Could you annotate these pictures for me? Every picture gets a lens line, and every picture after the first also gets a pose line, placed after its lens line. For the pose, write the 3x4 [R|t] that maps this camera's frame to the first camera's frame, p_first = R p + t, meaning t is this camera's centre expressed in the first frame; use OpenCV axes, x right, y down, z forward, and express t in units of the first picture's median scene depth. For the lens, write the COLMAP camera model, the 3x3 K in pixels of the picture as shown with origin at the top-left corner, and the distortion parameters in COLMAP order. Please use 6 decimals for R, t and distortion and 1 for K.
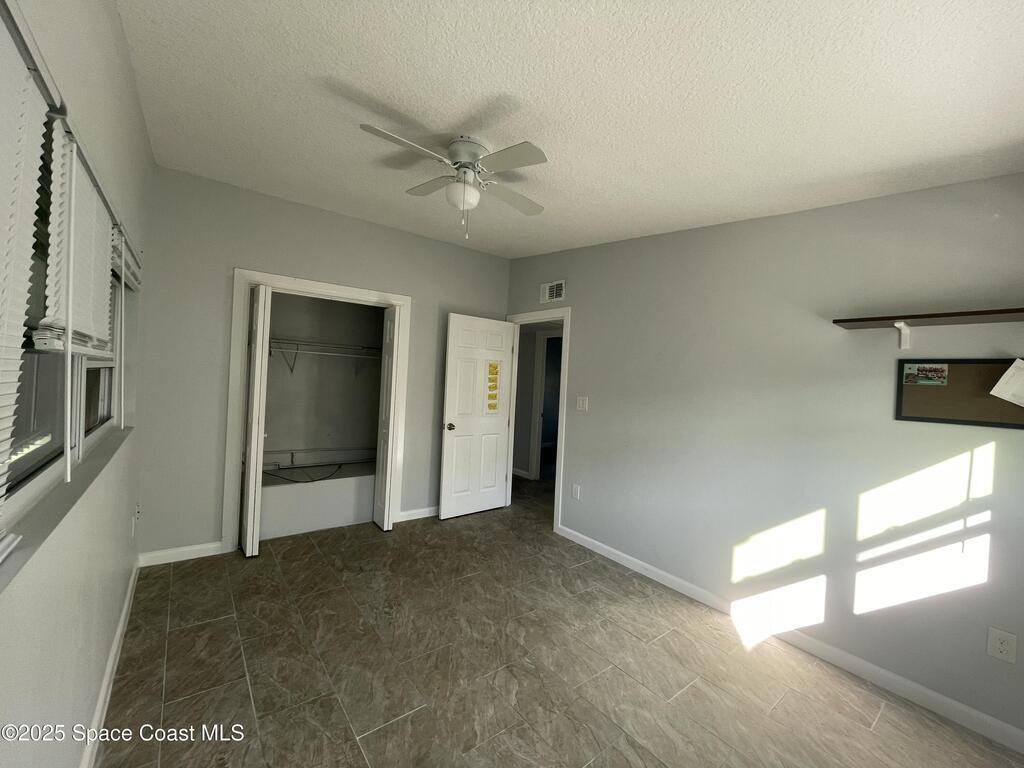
lens RADIAL K [[413.2, 0, 515.3], [0, 413.2, 388.0], [0, 0, 1]] dist [-0.002301, 0.000293]
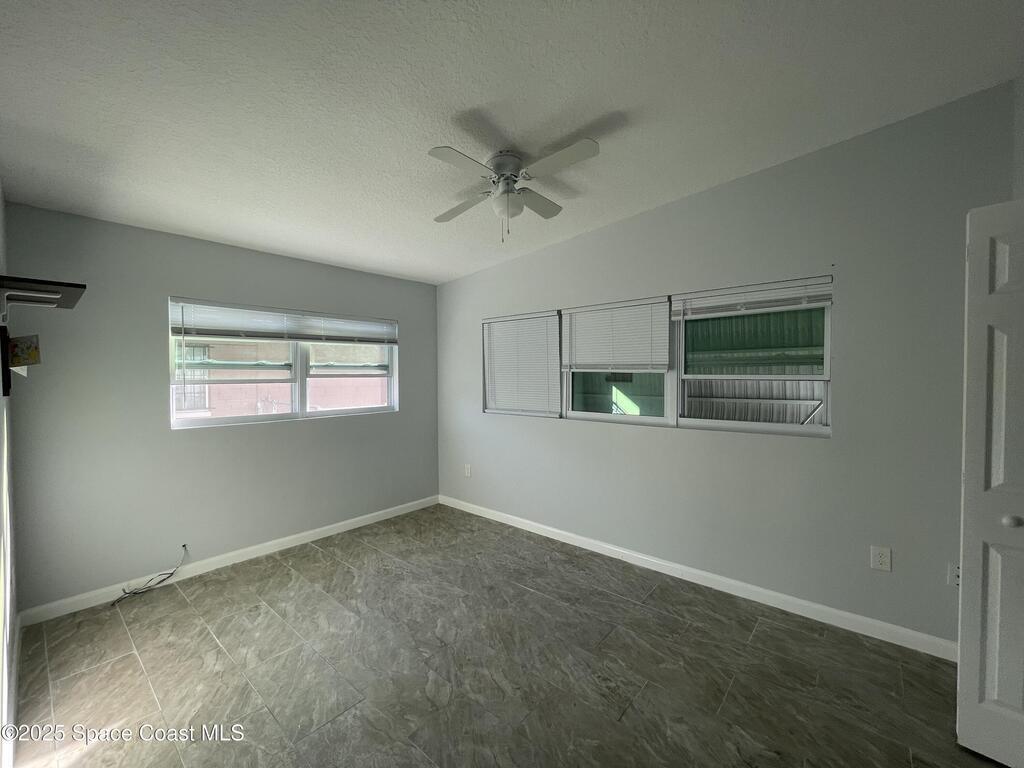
lens RADIAL K [[413.2, 0, 512.0], [0, 413.2, 382.0], [0, 0, 1]] dist [-0.002301, 0.000293]
pose [[-0.981027, -0.047715, -0.187907, 0.041955], [-0.053995, 0.998136, 0.028440, -0.033699], [0.186200, 0.038046, -0.981775, 1.904990]]
